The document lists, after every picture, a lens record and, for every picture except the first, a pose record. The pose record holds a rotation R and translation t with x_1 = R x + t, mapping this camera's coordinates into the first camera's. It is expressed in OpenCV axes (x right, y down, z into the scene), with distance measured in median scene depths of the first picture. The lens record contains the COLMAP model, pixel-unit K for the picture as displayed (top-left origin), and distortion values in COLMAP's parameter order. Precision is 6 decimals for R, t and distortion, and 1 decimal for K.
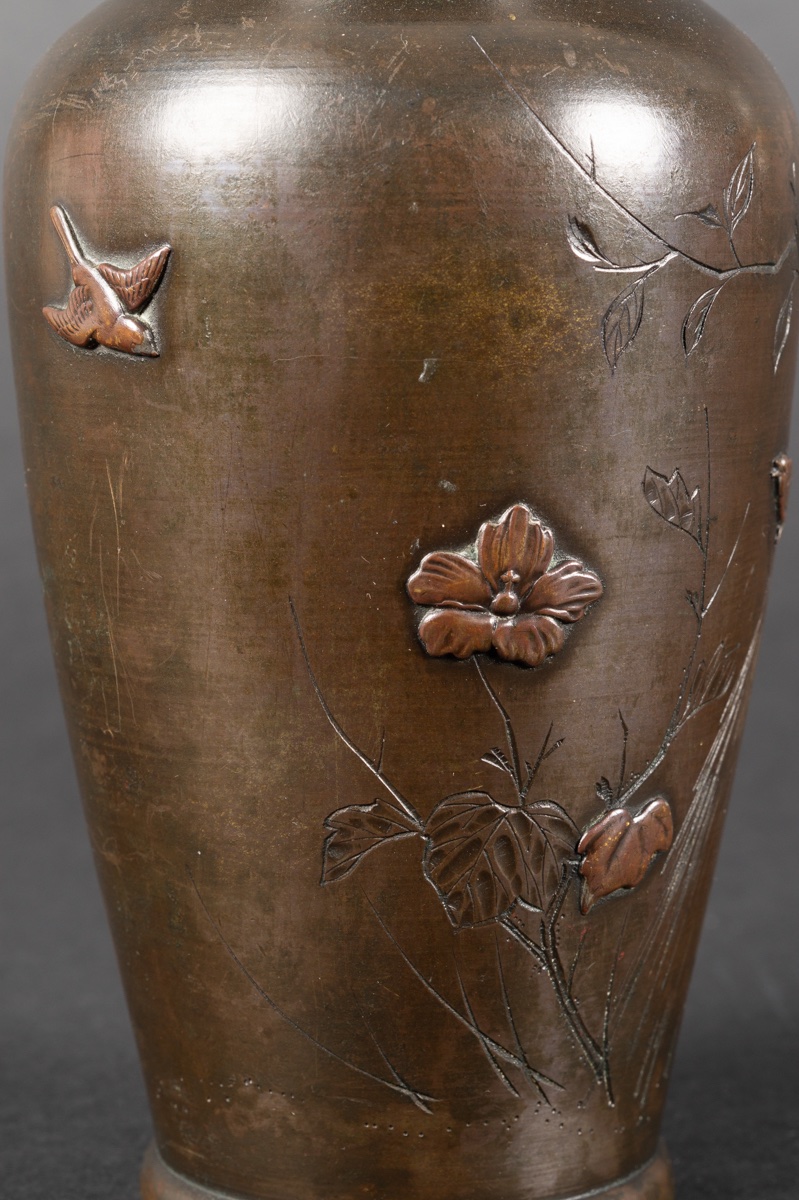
lens RADIAL K [[3107.7, 0, 399.5], [0, 3107.7, 600.0], [0, 0, 1]] dist [0.009104, -0.135897]
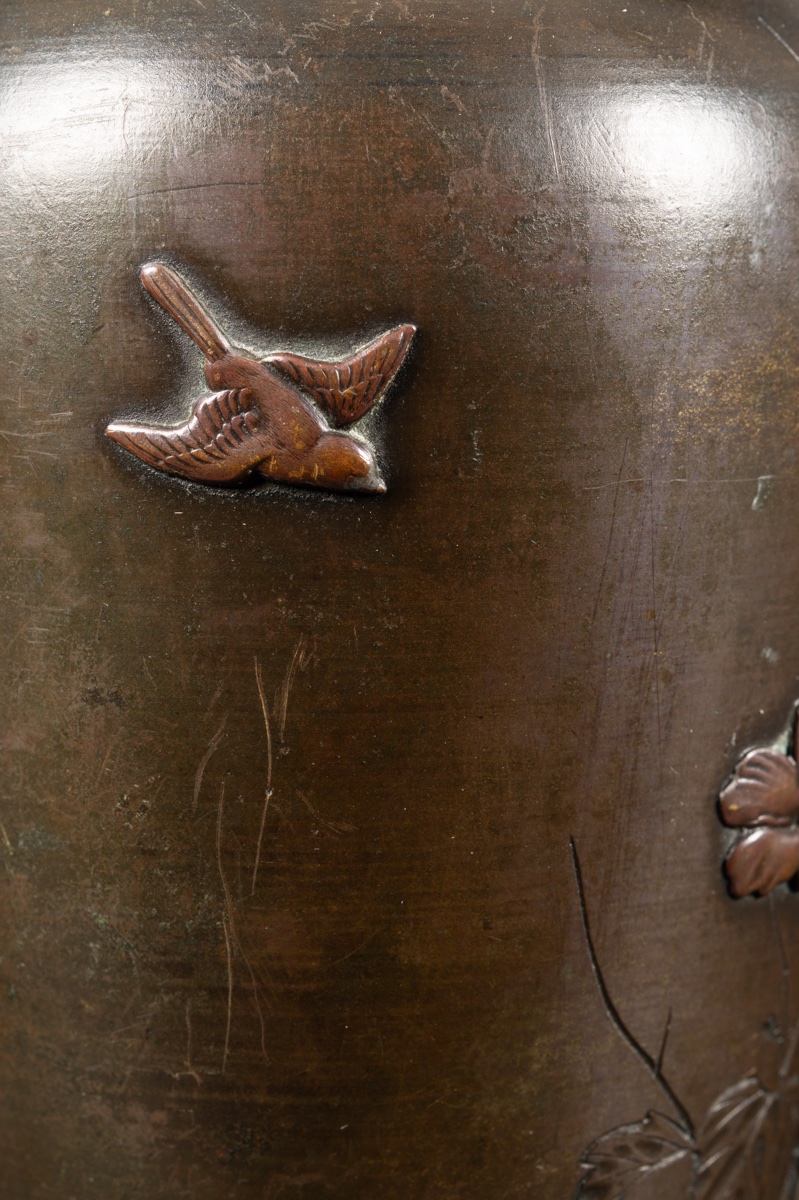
lens RADIAL K [[3325.1, 0, 399.5], [0, 3325.1, 600.0], [0, 0, 1]] dist [-0.006711, 0.214154]
pose [[0.788467, -0.072971, 0.610734, -0.503118], [0.084844, 0.996349, 0.009509, -0.062454], [-0.609198, 0.044320, 0.791779, 0.447150]]
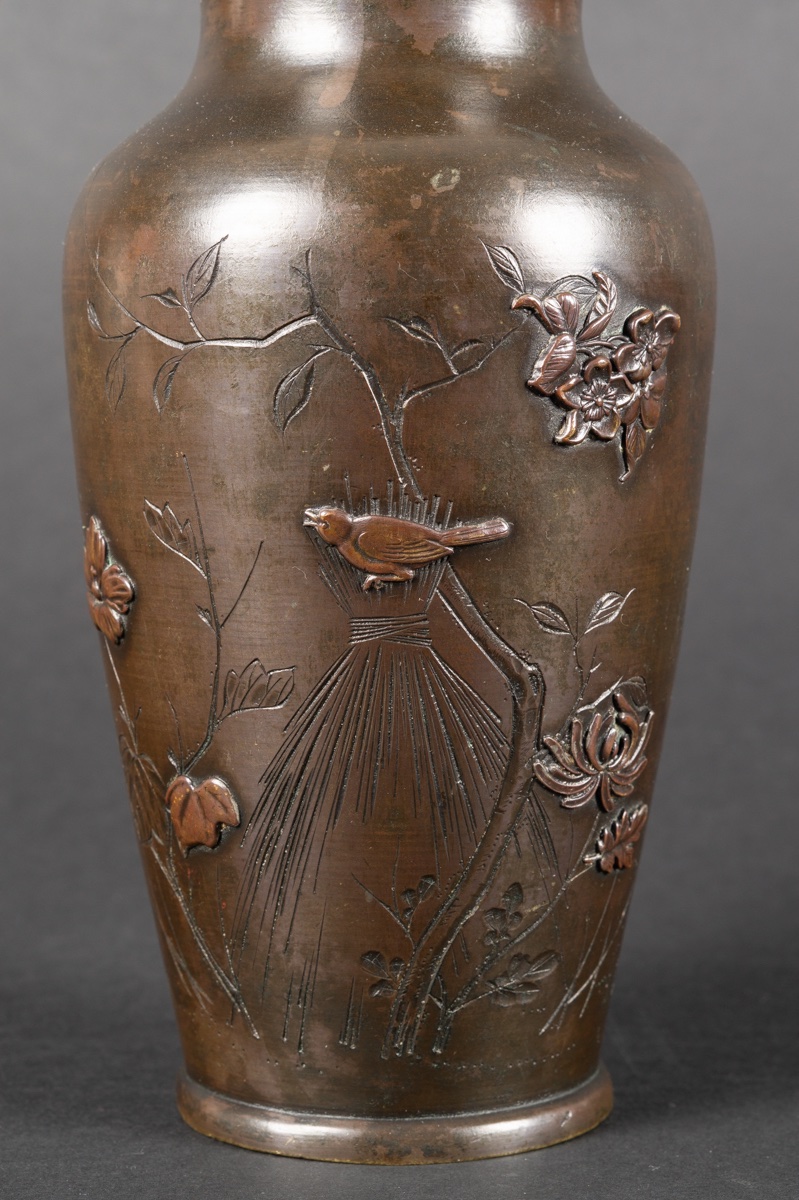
lens RADIAL K [[3107.7, 0, 399.5], [0, 3107.7, 600.0], [0, 0, 1]] dist [0.009104, -0.135897]
pose [[0.132900, 0.102423, -0.985823, 1.340429], [-0.118986, 0.989101, 0.086723, -0.123704], [0.983961, 0.105773, 0.143638, 0.933835]]
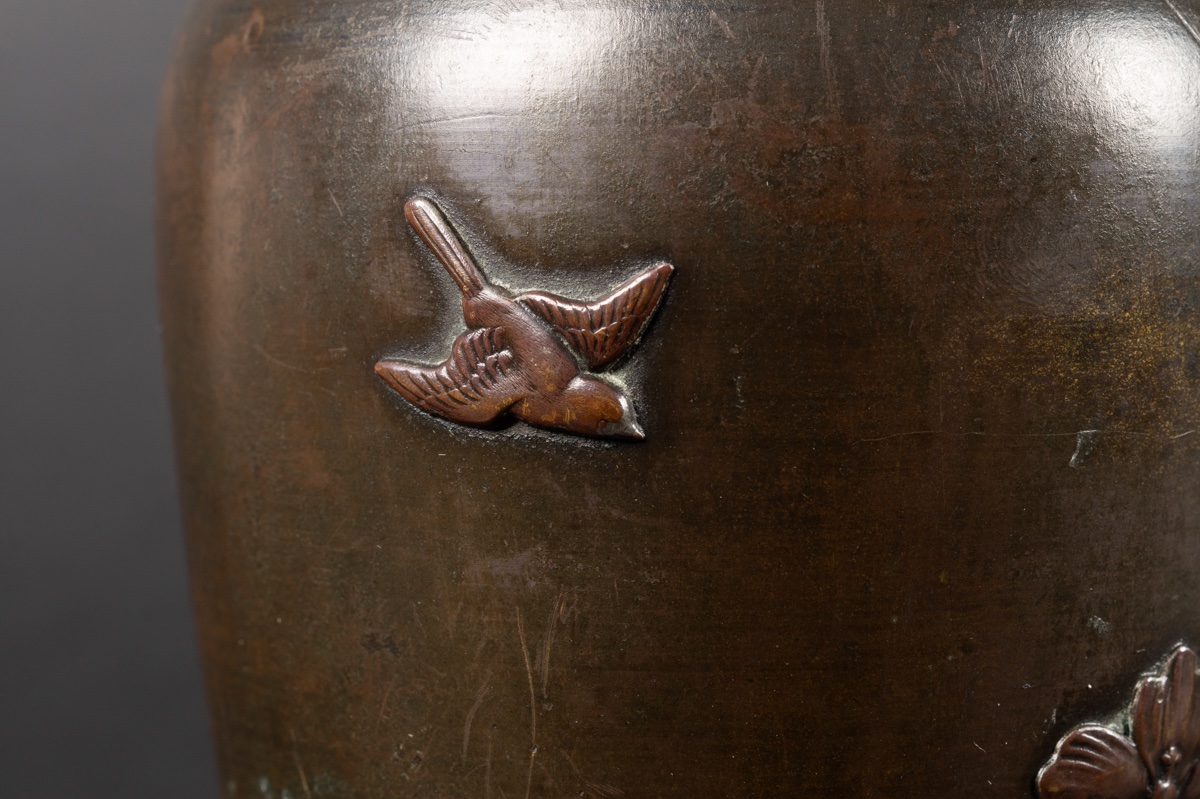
lens RADIAL K [[3325.1, 0, 628.1], [0, 3325.1, 398.1], [0, 0, 1]] dist [-0.006711, 0.214154]
pose [[0.921423, -0.033562, 0.387109, -0.336131], [0.053784, 0.997689, -0.041522, -0.059425], [-0.384821, 0.059080, 0.921098, 0.391995]]
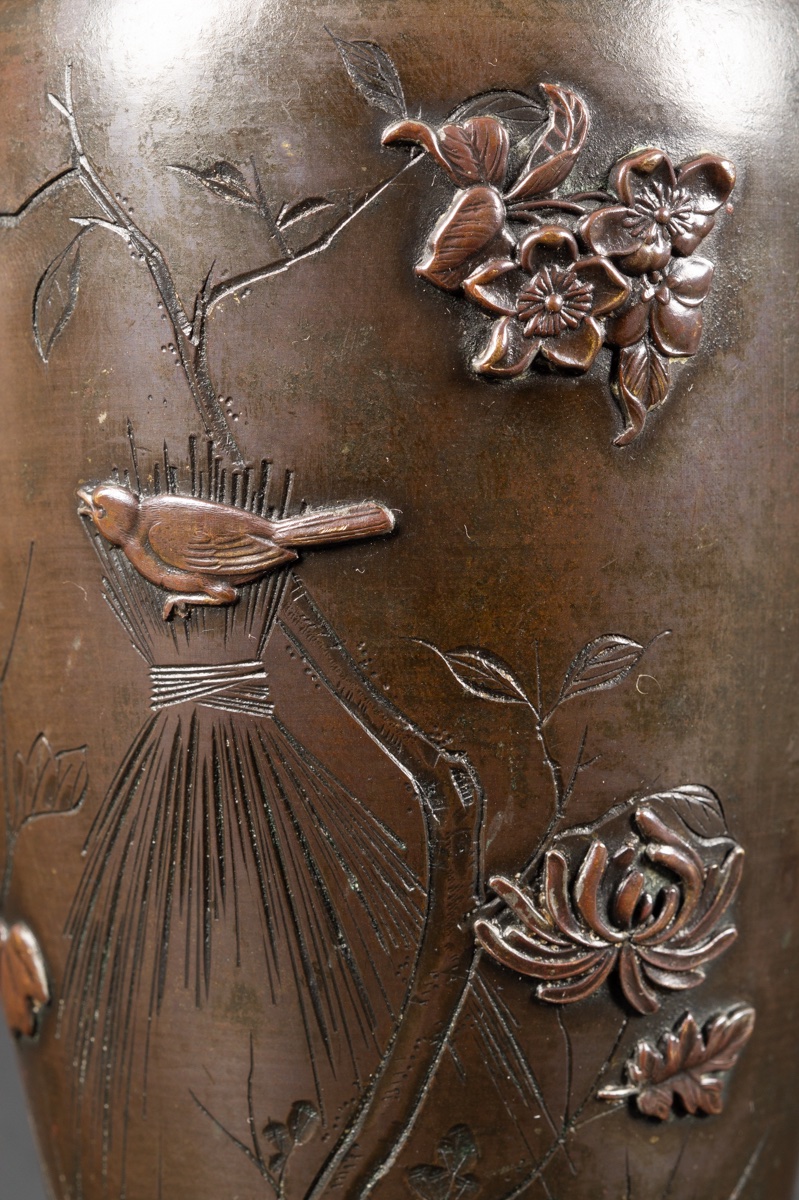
lens RADIAL K [[3325.1, 0, 399.5], [0, 3325.1, 600.0], [0, 0, 1]] dist [-0.006711, 0.214154]
pose [[-0.259440, 0.036115, -0.965084, 0.885608], [-0.106871, 0.992090, 0.065855, -0.082899], [0.959828, 0.120225, -0.253528, 1.350395]]
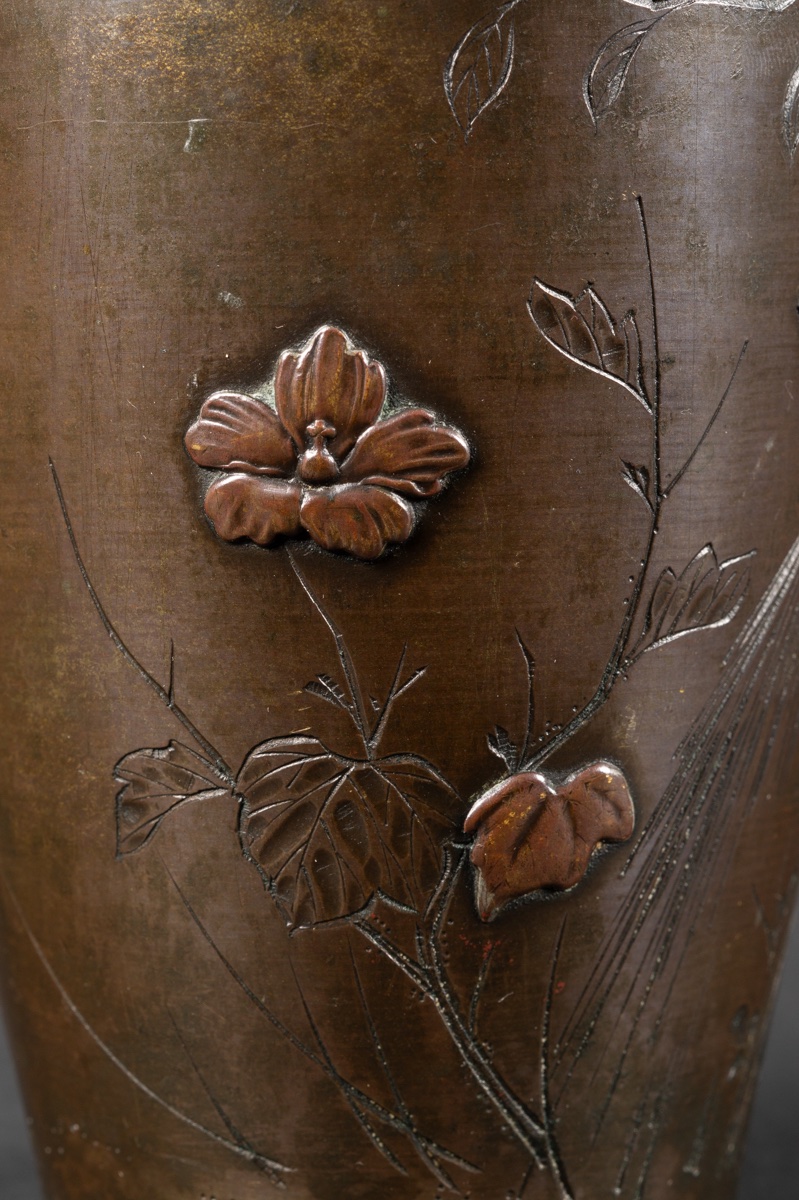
lens RADIAL K [[3325.1, 0, 399.5], [0, 3325.1, 600.0], [0, 0, 1]] dist [-0.006711, 0.214154]
pose [[0.941292, 0.020292, -0.336982, 0.307256], [-0.031357, 0.999132, -0.027425, 0.051514], [0.336133, 0.036382, 0.941112, 0.291006]]
